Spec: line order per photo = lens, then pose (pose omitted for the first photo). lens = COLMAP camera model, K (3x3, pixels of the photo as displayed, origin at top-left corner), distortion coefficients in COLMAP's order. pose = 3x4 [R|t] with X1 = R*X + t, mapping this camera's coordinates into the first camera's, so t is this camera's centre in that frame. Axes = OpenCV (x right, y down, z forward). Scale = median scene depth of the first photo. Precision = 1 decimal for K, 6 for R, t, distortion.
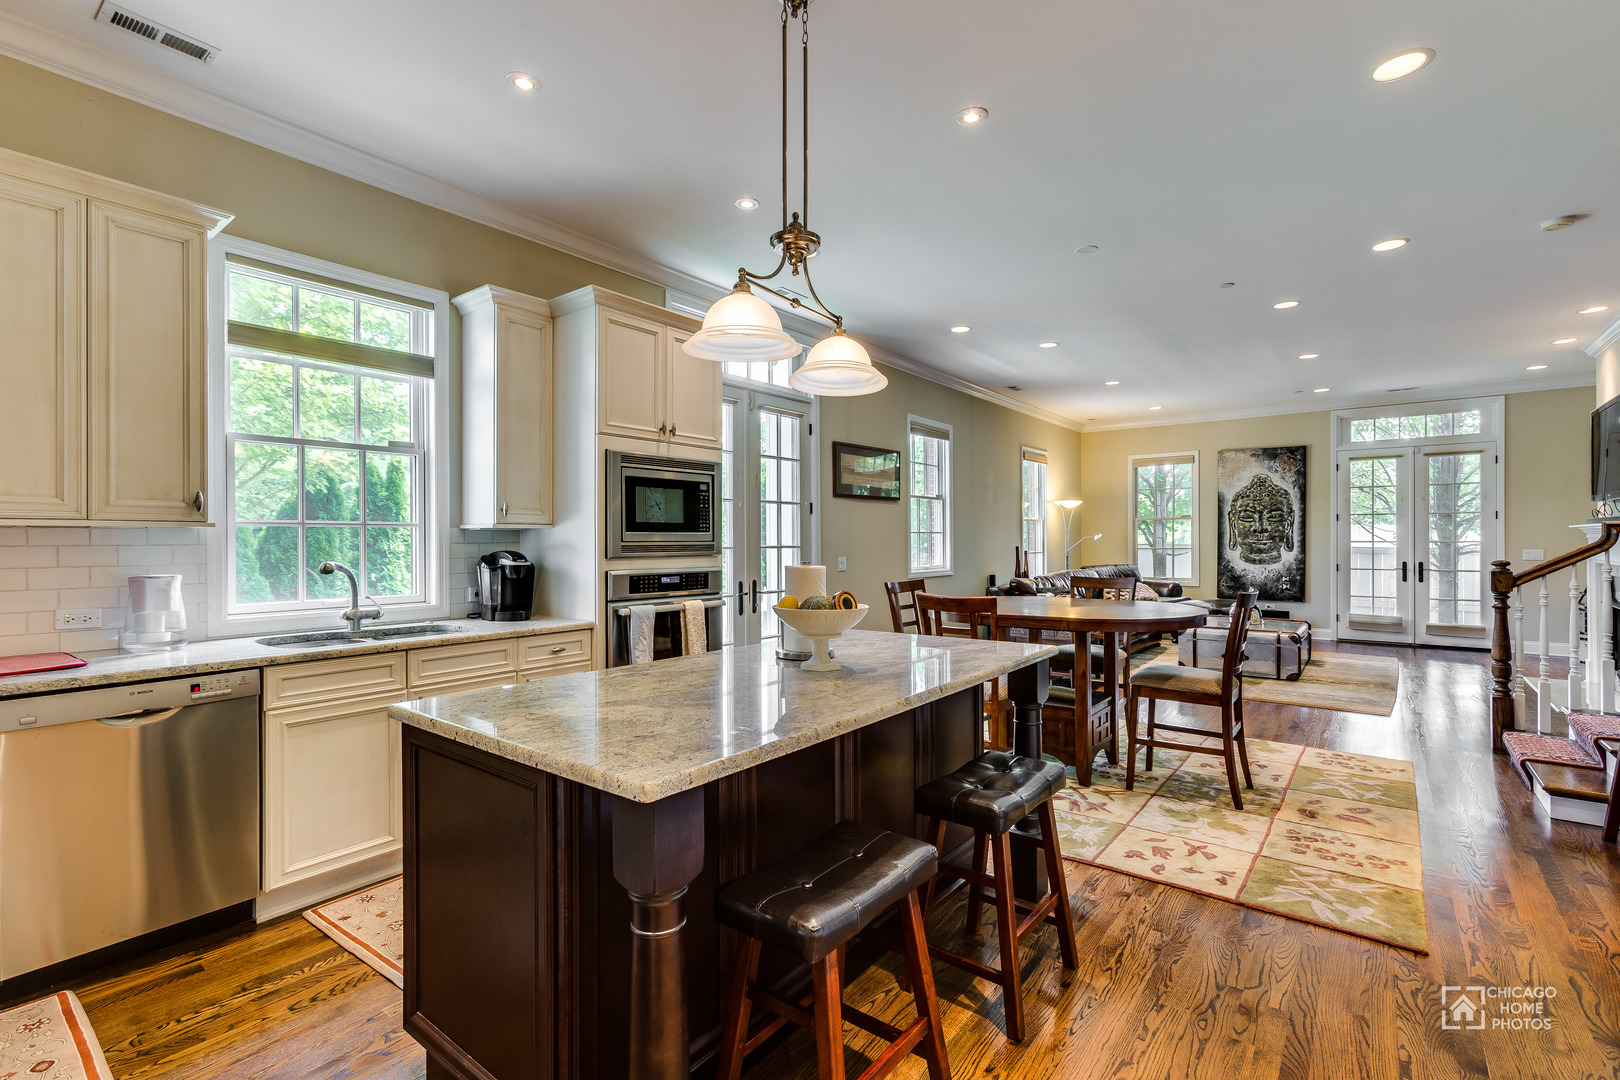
lens RADIAL K [[736.4, 0, 810.0], [0, 736.4, 540.0], [0, 0, 1]] dist [-0.000652, 0.000165]
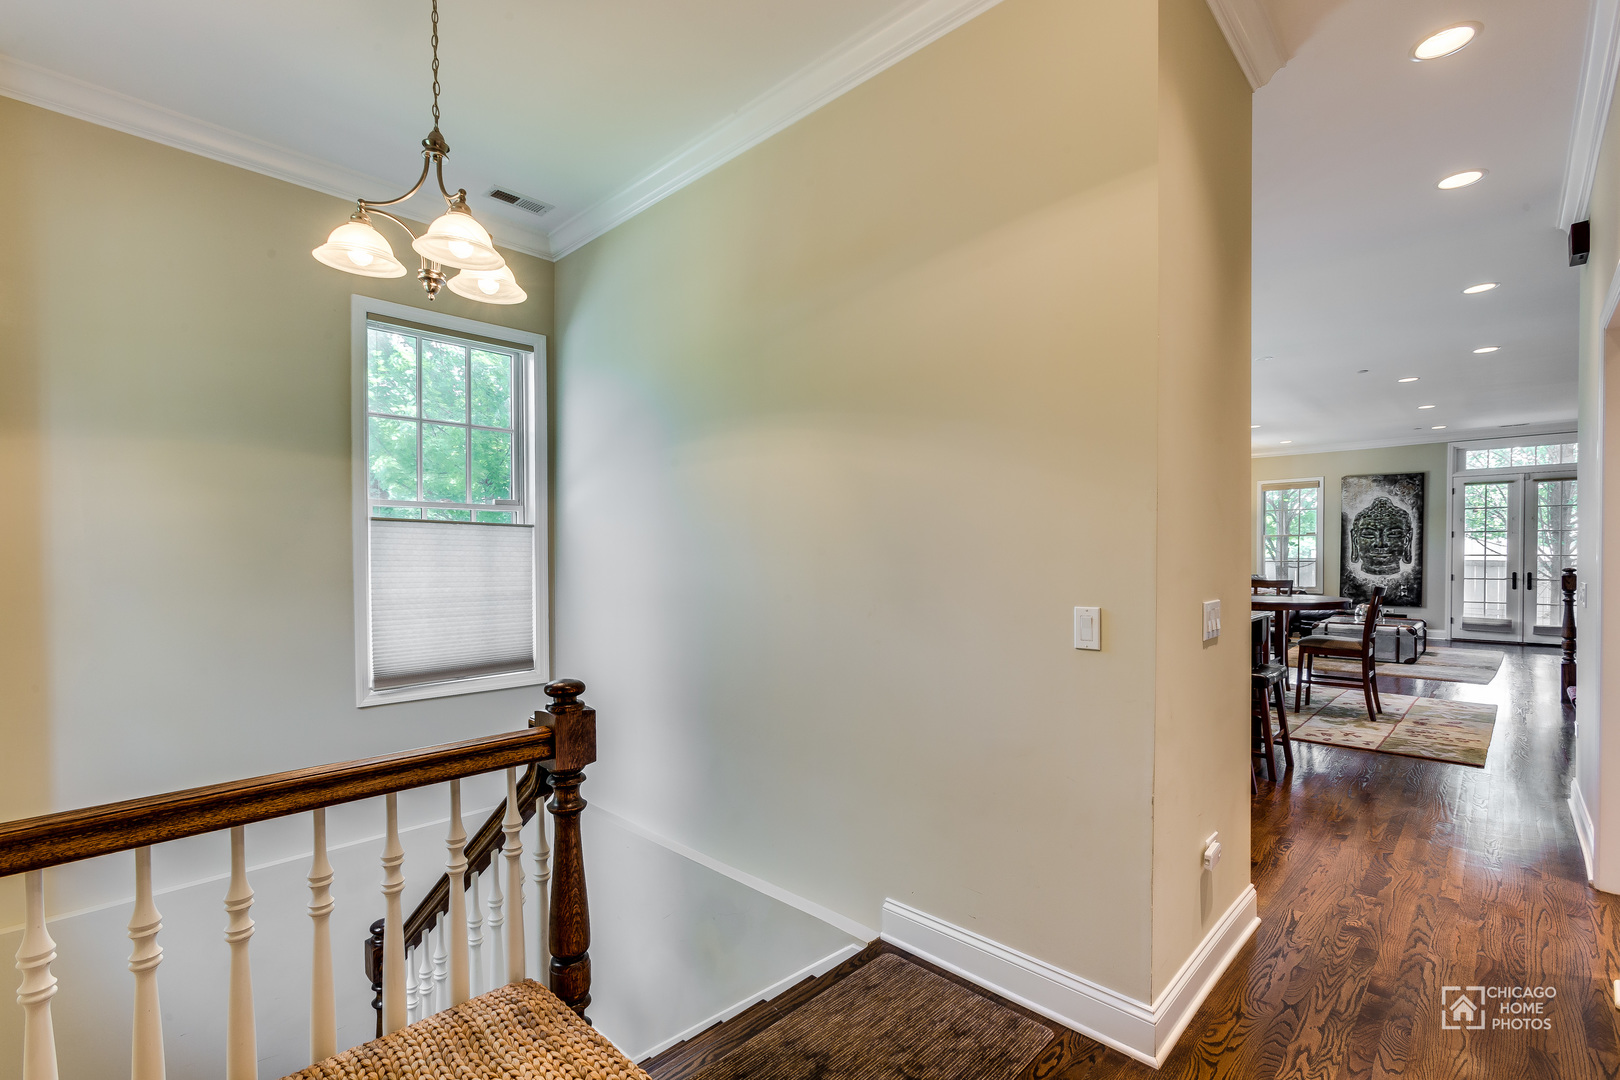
lens RADIAL K [[736.1, 0, 800.1], [0, 736.1, 565.1], [0, 0, 1]] dist [-0.001485, -0.000128]
pose [[0.993742, 0.001392, -0.111689, -0.181807], [0.000321, 0.999883, 0.015321, -0.000261], [0.111697, -0.015261, 0.993625, -0.275304]]
